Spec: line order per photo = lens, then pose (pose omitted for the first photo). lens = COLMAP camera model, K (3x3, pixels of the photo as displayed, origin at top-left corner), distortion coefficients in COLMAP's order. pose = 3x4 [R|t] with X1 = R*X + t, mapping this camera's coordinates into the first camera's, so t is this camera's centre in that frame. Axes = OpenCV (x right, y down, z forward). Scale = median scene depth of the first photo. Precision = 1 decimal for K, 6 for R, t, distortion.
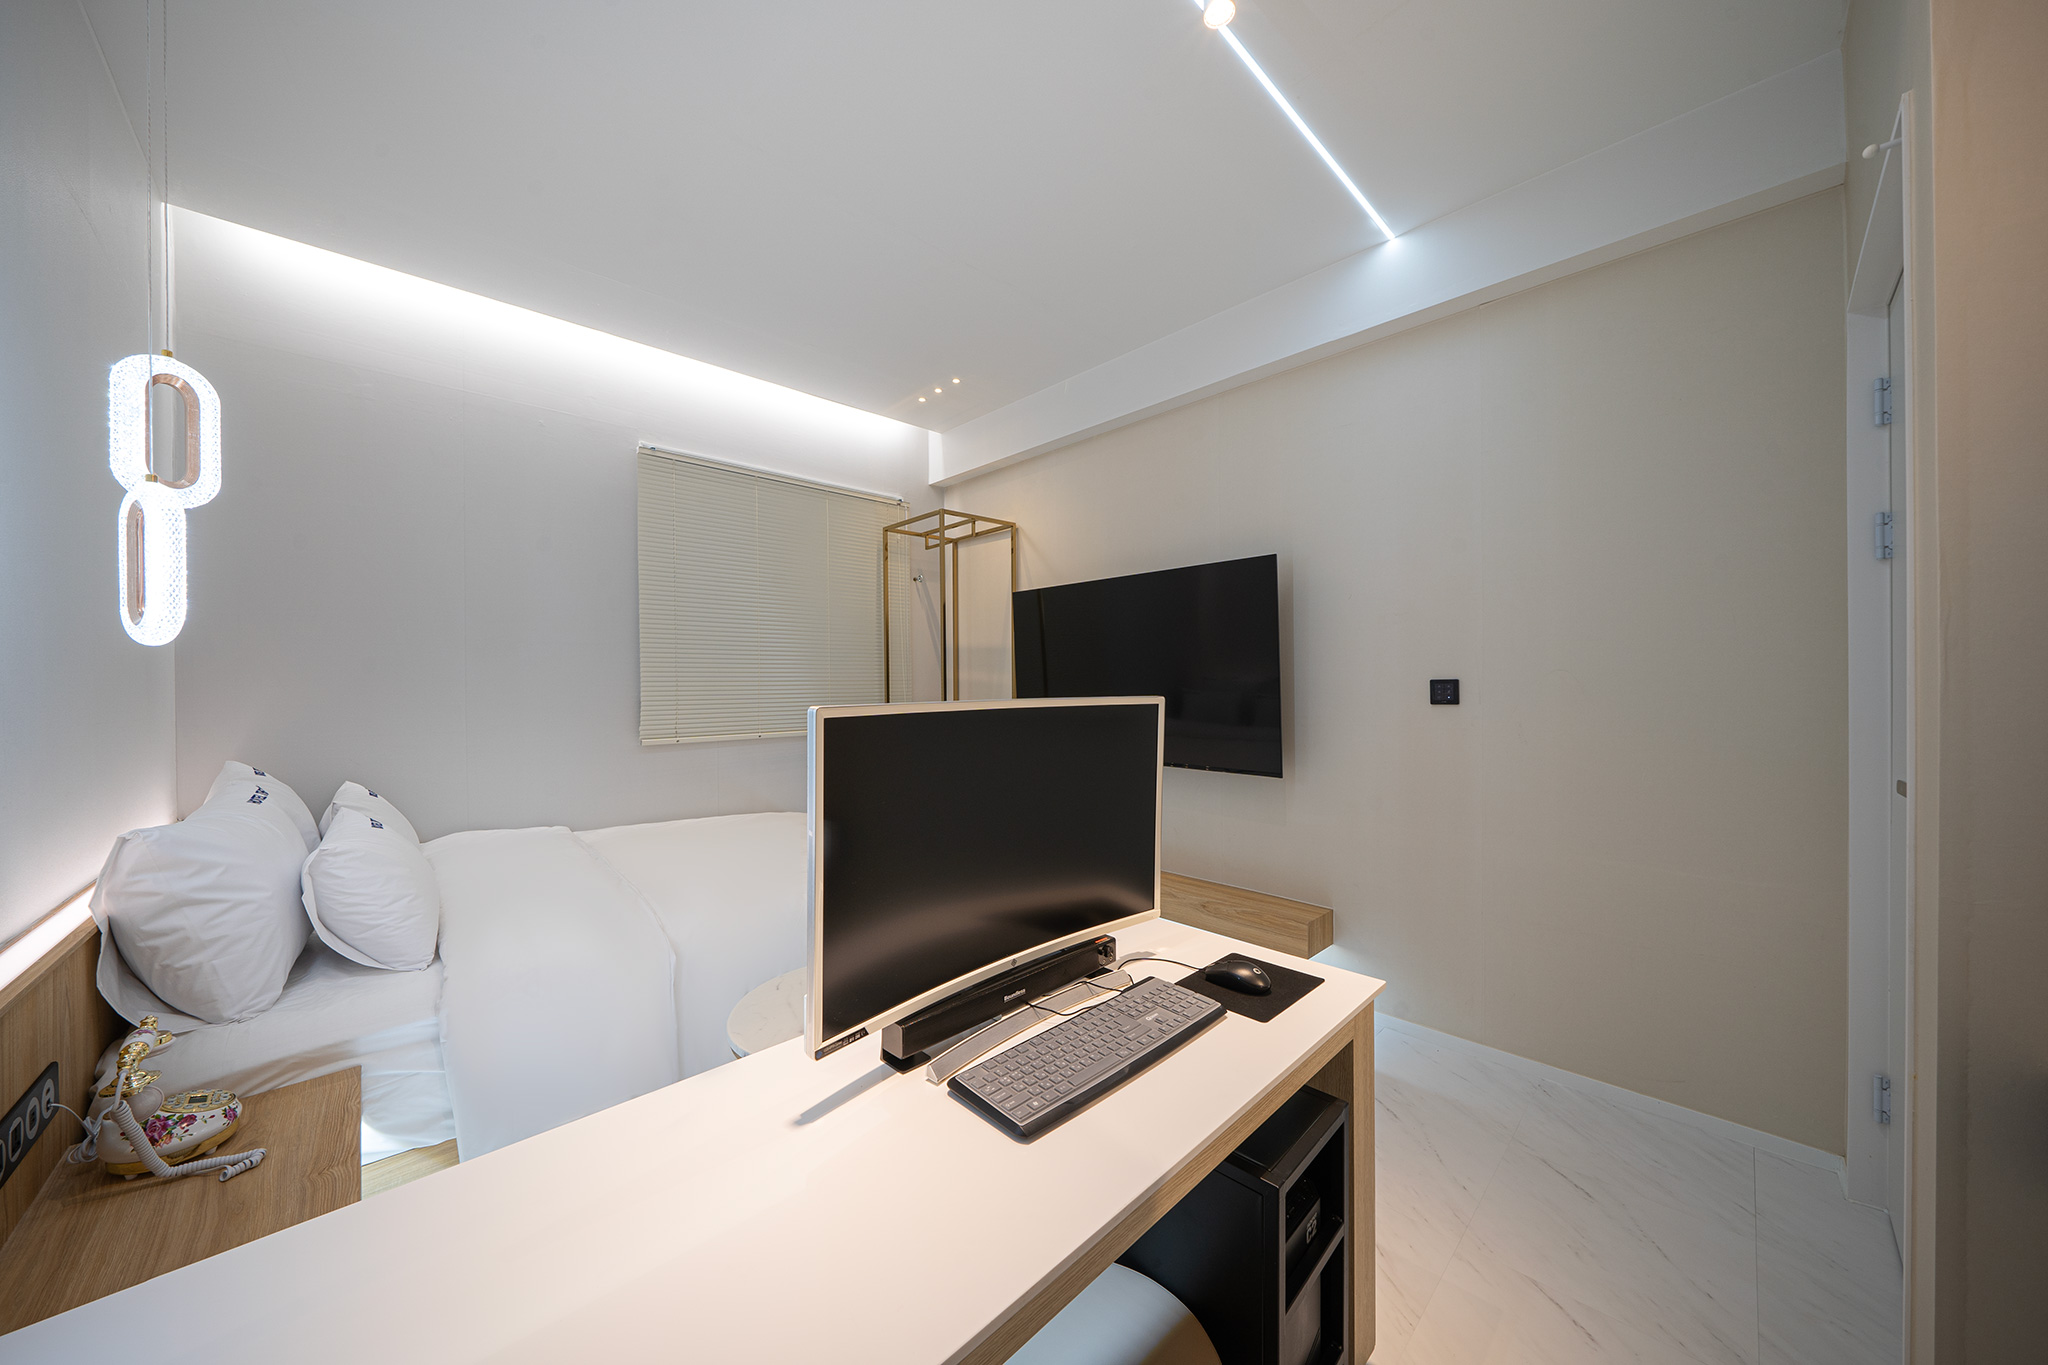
lens RADIAL K [[697.8, 0, 1024.0], [0, 697.8, 682.5], [0, 0, 1]] dist [0.000309, 0.000005]
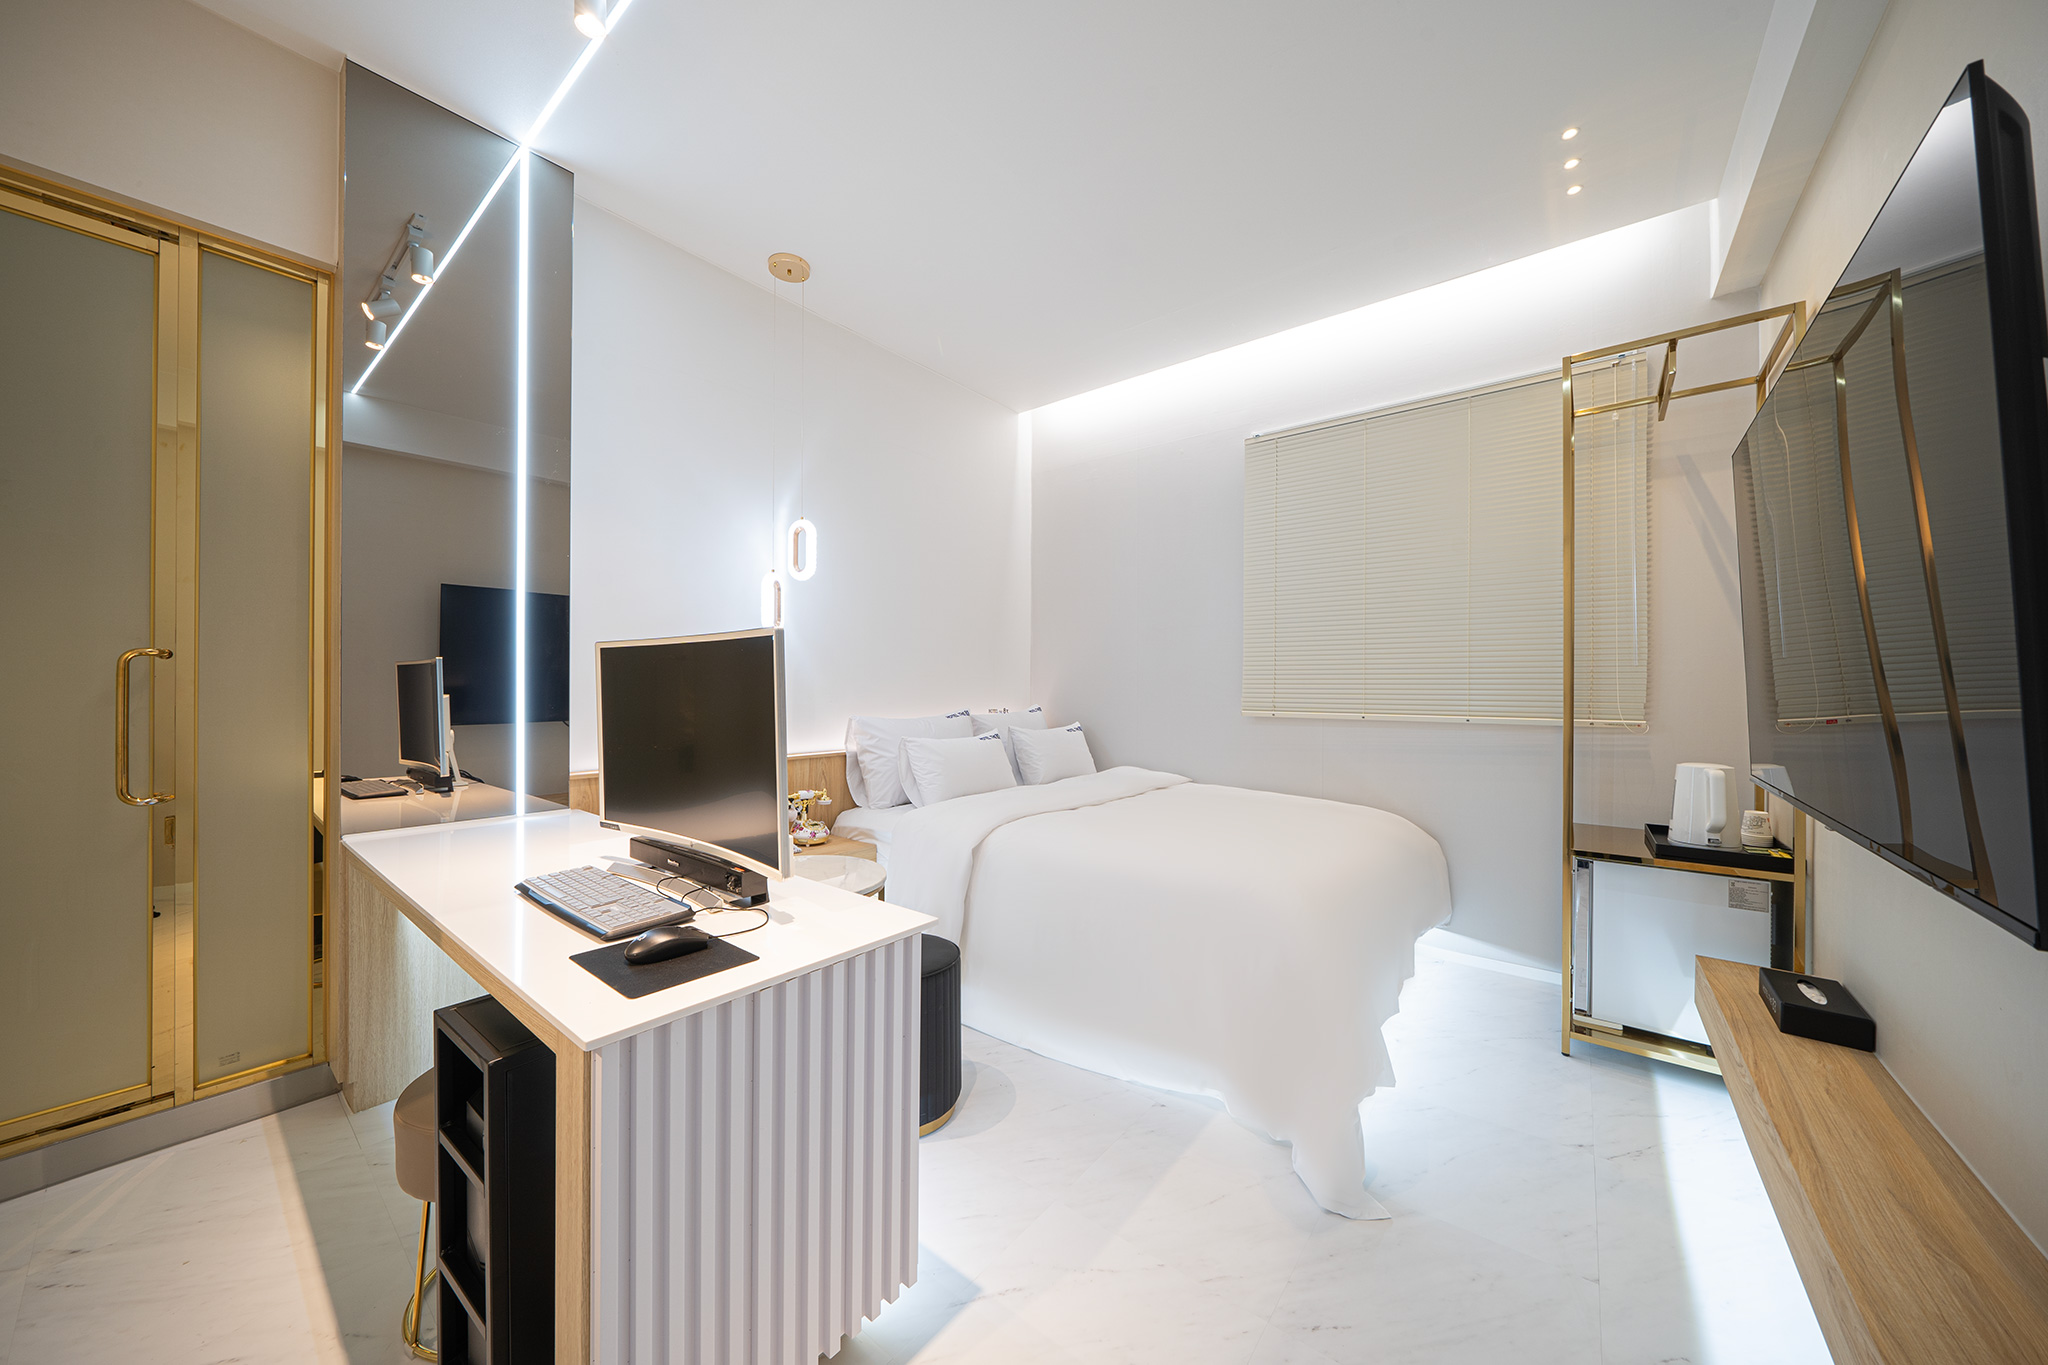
lens RADIAL K [[697.8, 0, 1024.0], [0, 697.8, 682.5], [0, 0, 1]] dist [0.000309, 0.000005]
pose [[0.124361, 0.000229, -0.992237, 1.088954], [-0.002505, 0.999997, -0.000083, 0.089594], [0.992234, 0.002496, 0.124361, 1.194826]]
